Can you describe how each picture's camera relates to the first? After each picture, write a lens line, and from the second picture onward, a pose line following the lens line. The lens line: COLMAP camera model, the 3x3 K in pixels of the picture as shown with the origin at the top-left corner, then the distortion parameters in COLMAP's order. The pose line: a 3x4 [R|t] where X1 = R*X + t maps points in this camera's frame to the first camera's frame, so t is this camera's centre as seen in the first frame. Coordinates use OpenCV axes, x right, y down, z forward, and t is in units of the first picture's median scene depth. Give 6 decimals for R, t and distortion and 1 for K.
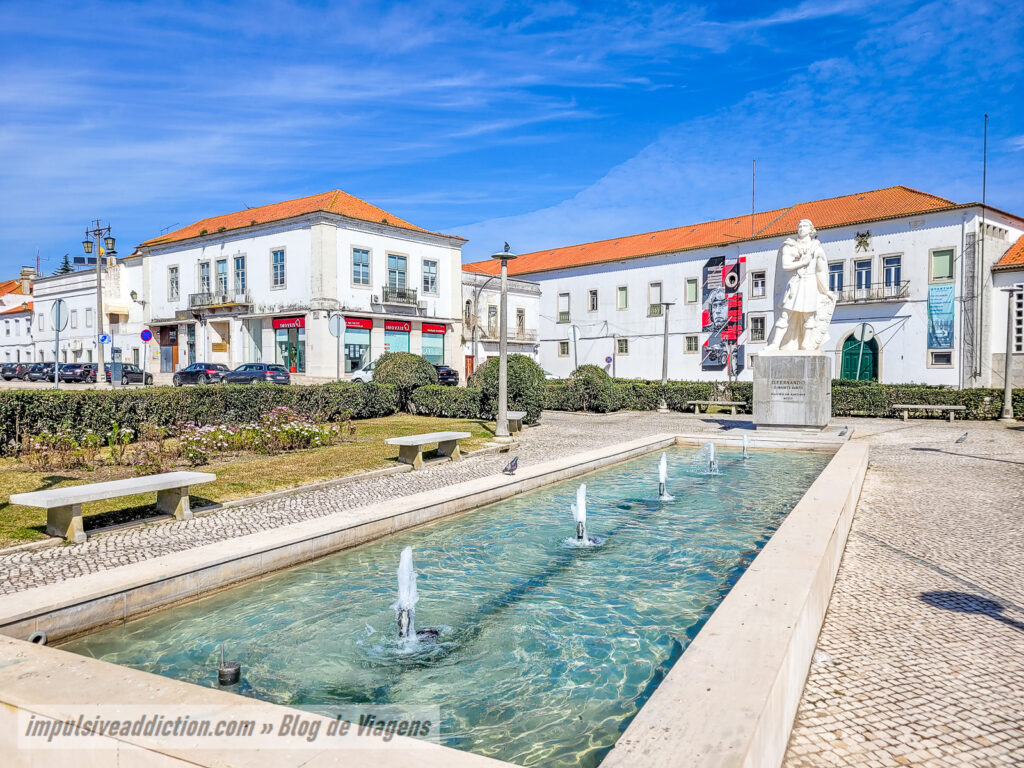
lens RADIAL K [[786.1, 0, 521.8], [0, 786.1, 388.0], [0, 0, 1]] dist [0.032211, 0.002762]
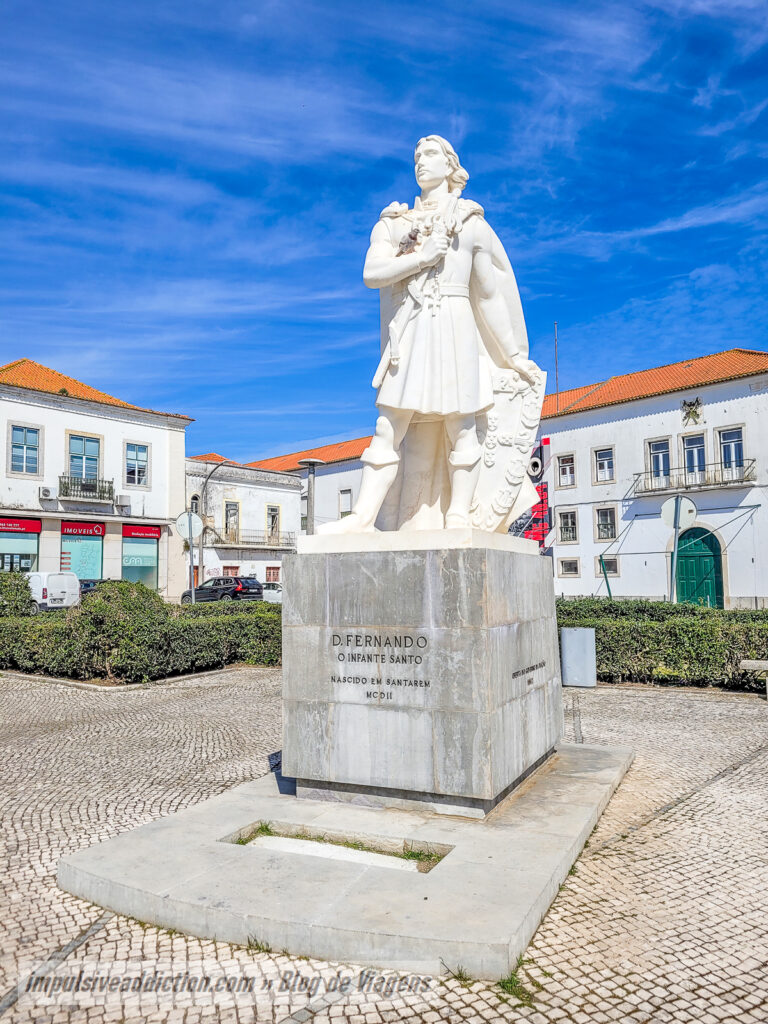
lens RADIAL K [[786.1, 0, 373.6], [0, 786.1, 510.3], [0, 0, 1]] dist [0.032211, 0.002762]
pose [[0.999867, -0.016050, 0.002988, 0.116103], [0.016281, 0.993751, -0.110423, -0.007928], [-0.001197, 0.110457, 0.993880, 0.242047]]
